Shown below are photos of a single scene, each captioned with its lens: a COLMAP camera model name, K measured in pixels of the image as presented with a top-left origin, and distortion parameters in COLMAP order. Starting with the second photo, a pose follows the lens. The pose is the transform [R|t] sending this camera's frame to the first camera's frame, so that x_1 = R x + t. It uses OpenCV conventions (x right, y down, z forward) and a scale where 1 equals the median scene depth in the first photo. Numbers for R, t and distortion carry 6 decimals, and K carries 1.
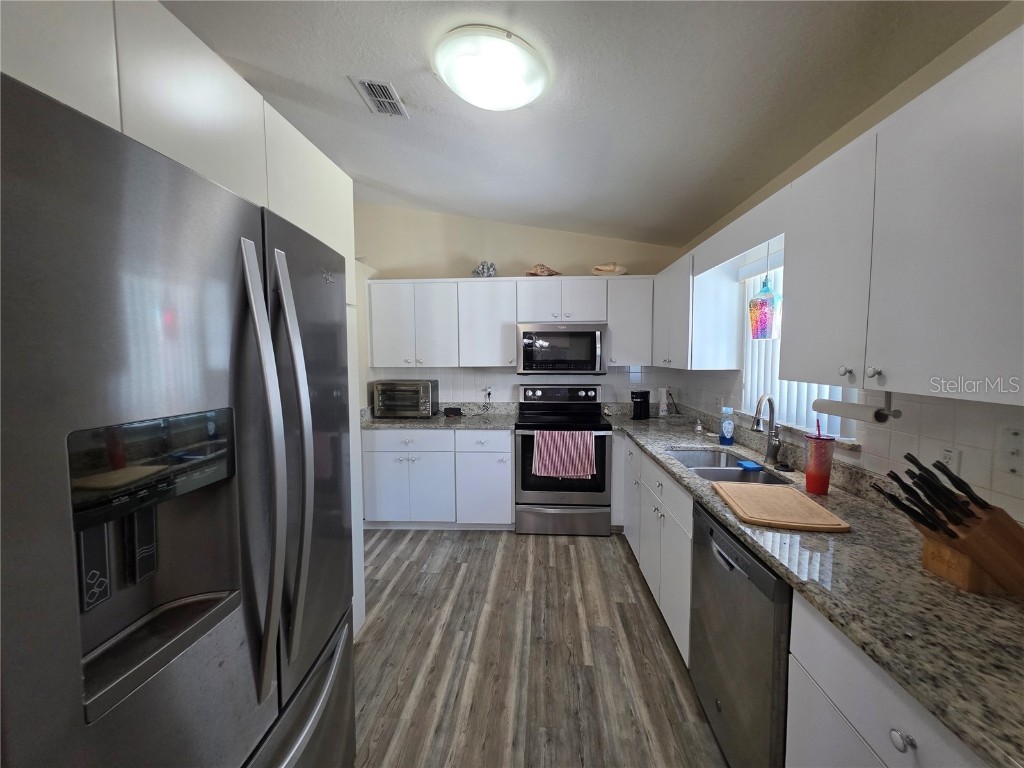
lens RADIAL K [[408.1, 0, 512.9], [0, 408.1, 378.7], [0, 0, 1]] dist [-0.001696, 0.000202]
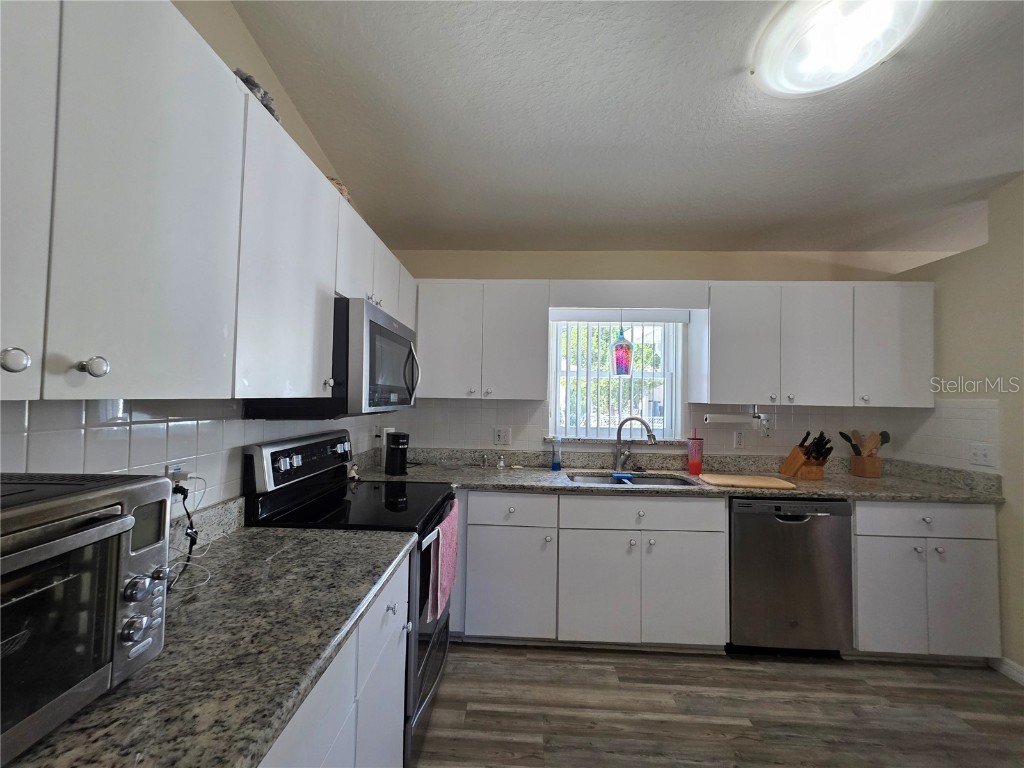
lens RADIAL K [[408.1, 0, 507.8], [0, 408.1, 383.1], [0, 0, 1]] dist [-0.001696, 0.000202]
pose [[-0.019381, 0.040865, 0.998977, -0.531954], [0.045233, 0.998177, -0.039955, -0.027052], [-0.998788, 0.044412, -0.021194, 1.098259]]
